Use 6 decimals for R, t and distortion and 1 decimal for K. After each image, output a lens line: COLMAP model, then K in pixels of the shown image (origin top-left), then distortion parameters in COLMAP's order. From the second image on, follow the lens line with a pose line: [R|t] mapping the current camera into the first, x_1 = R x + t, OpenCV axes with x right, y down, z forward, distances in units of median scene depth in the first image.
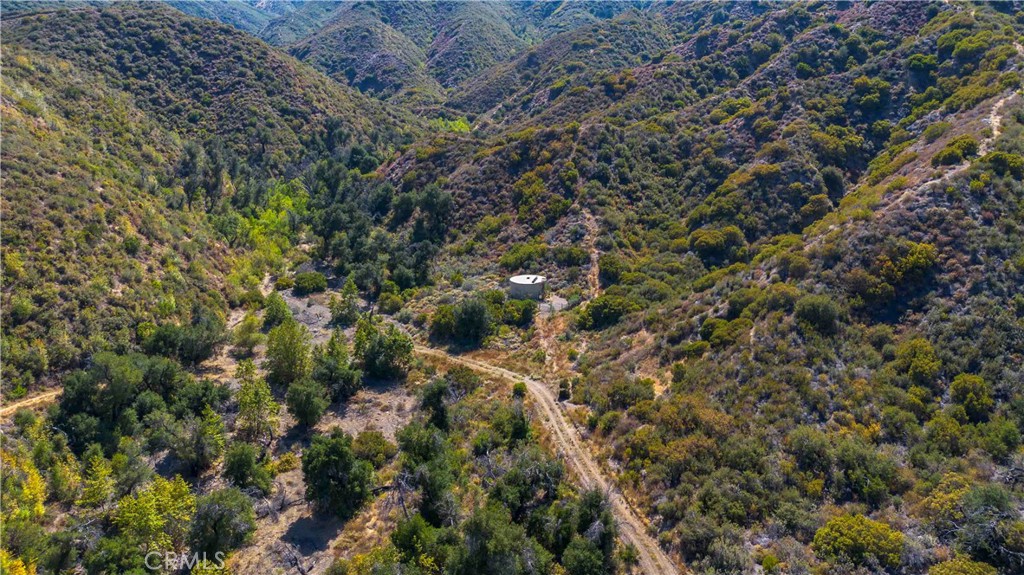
lens RADIAL K [[715.8, 0, 509.1], [0, 715.8, 286.9], [0, 0, 1]] dist [0.068465, -0.073430]
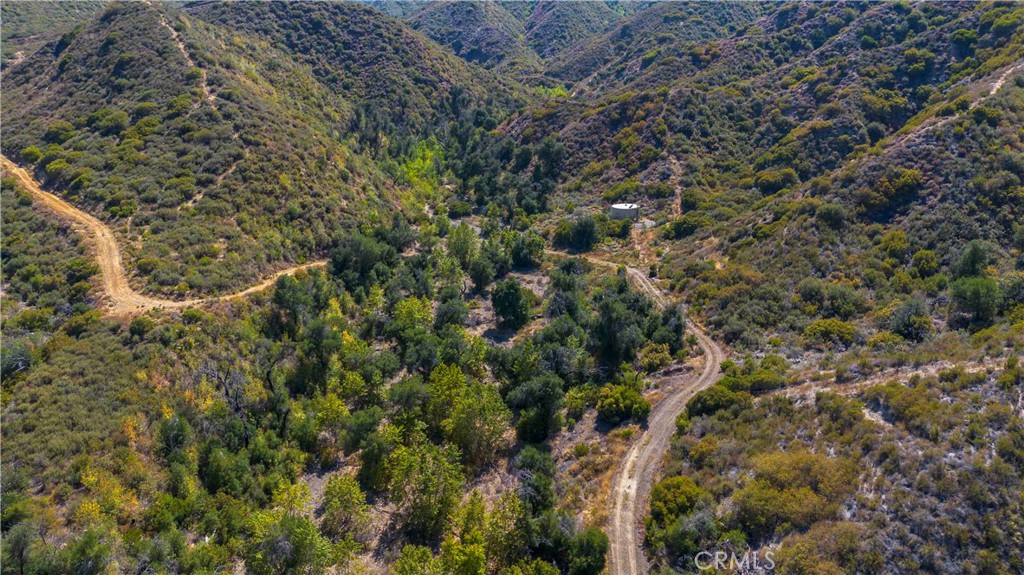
lens RADIAL K [[715.8, 0, 509.1], [0, 715.8, 286.9], [0, 0, 1]] dist [0.068465, -0.073430]
pose [[0.993707, 0.029699, -0.107999, -0.038605], [-0.025426, 0.998847, 0.040730, 0.085750], [0.109084, -0.037727, 0.993316, -0.335198]]
